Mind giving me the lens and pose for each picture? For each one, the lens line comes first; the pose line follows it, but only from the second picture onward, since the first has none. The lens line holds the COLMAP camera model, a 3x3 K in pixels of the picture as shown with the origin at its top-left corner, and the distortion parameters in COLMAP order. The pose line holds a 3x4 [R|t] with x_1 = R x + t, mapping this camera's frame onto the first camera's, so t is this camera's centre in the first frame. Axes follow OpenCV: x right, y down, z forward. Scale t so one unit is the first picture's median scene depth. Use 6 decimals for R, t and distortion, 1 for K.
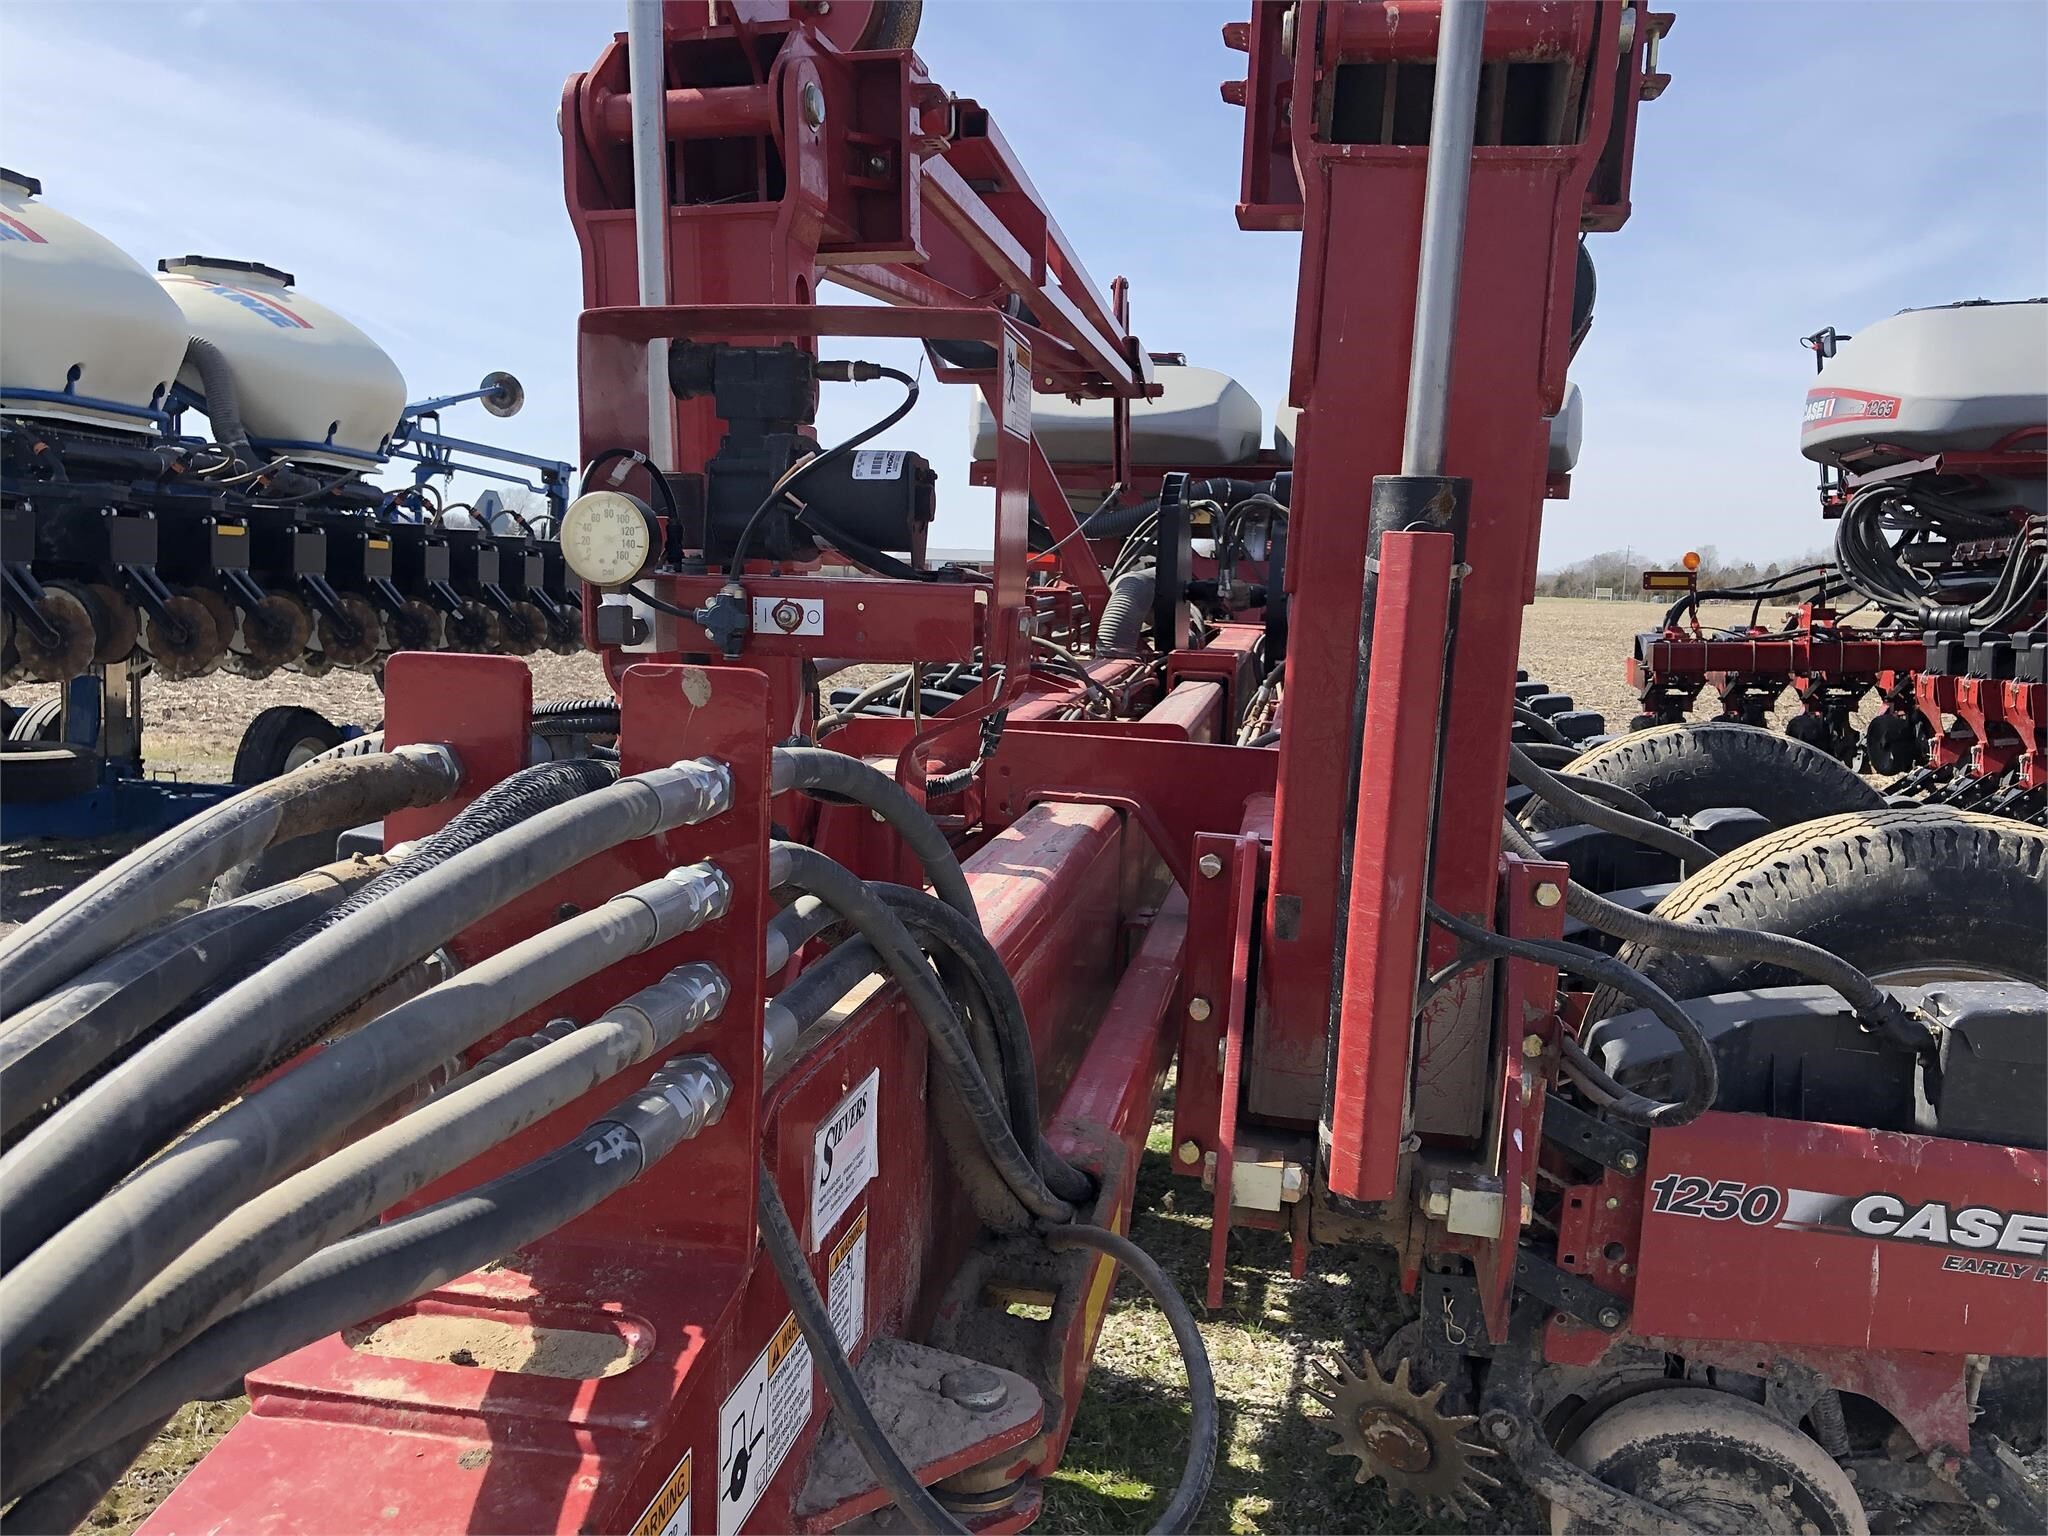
lens RADIAL K [[1663.7, 0, 1015.9], [0, 1663.7, 777.4], [0, 0, 1]] dist [0.060361, -0.062985]
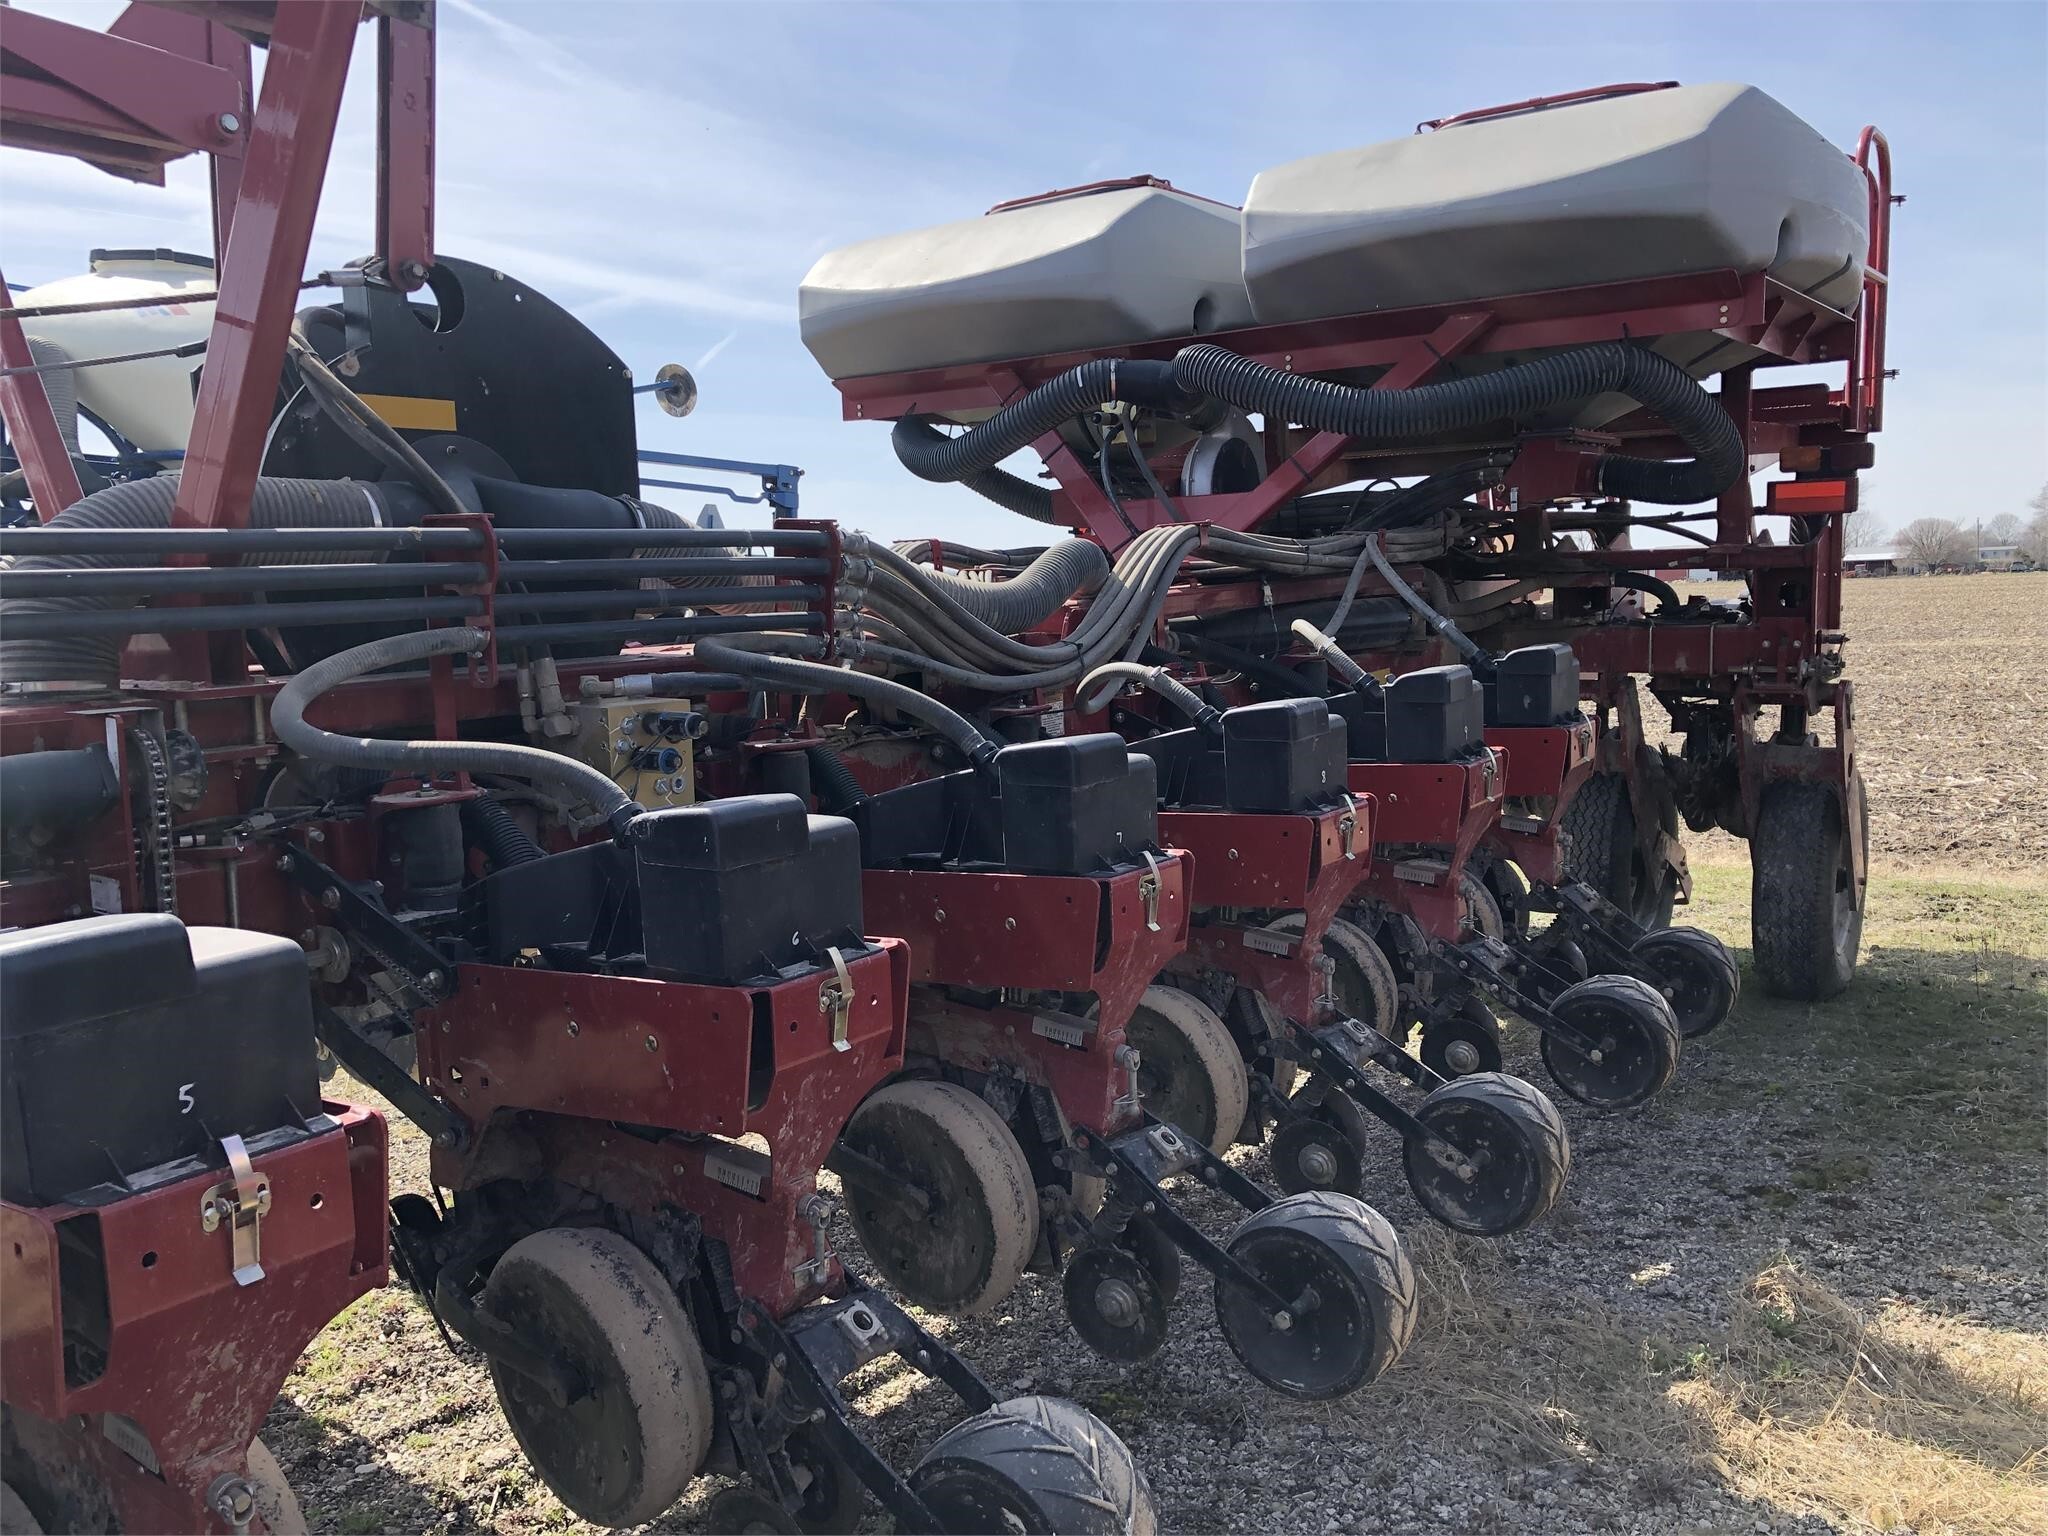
lens RADIAL K [[1727.3, 0, 1028.6], [0, 1727.3, 796.5], [0, 0, 1]] dist [0.036394, -0.000637]
pose [[0.916553, -0.008131, -0.399831, 1.360702], [0.006038, 0.999961, -0.006496, -0.104925], [0.399868, 0.003540, 0.916566, 1.771621]]
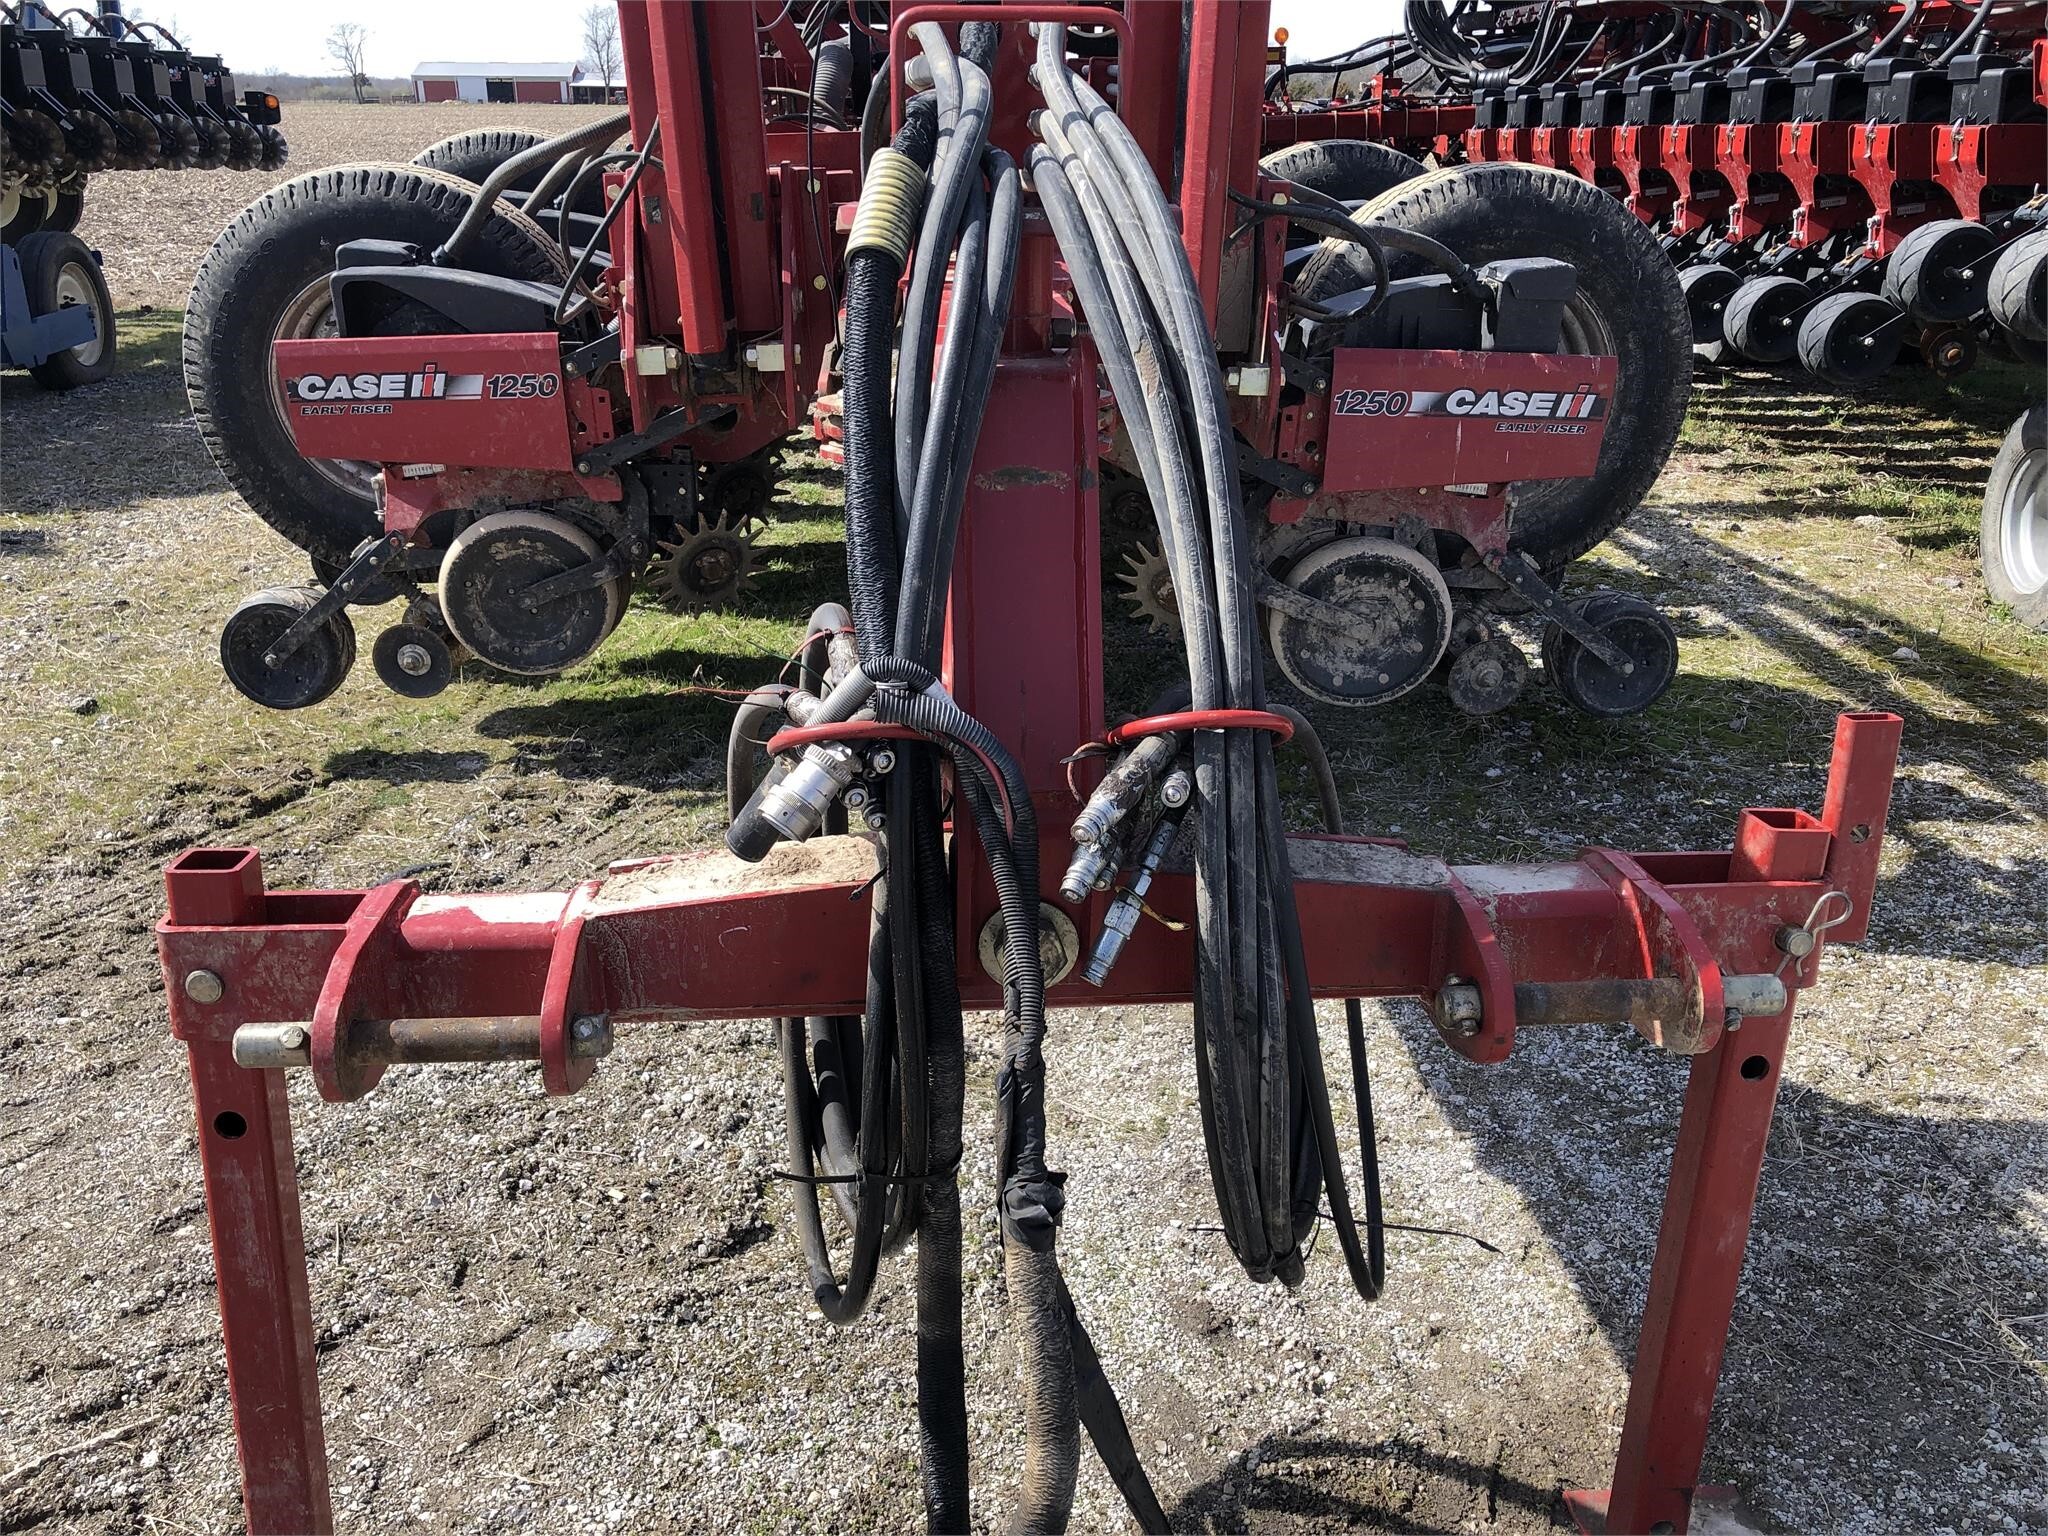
lens RADIAL K [[1690.7, 0, 1024.0], [0, 1690.7, 768.0], [0, 0, 1]] dist [0.061128, -0.136716]
pose [[0.966911, -0.117052, 0.226675, -0.299573], [0.054848, 0.963131, 0.263384, 0.129849], [-0.249147, -0.242236, 0.937682, -0.504824]]
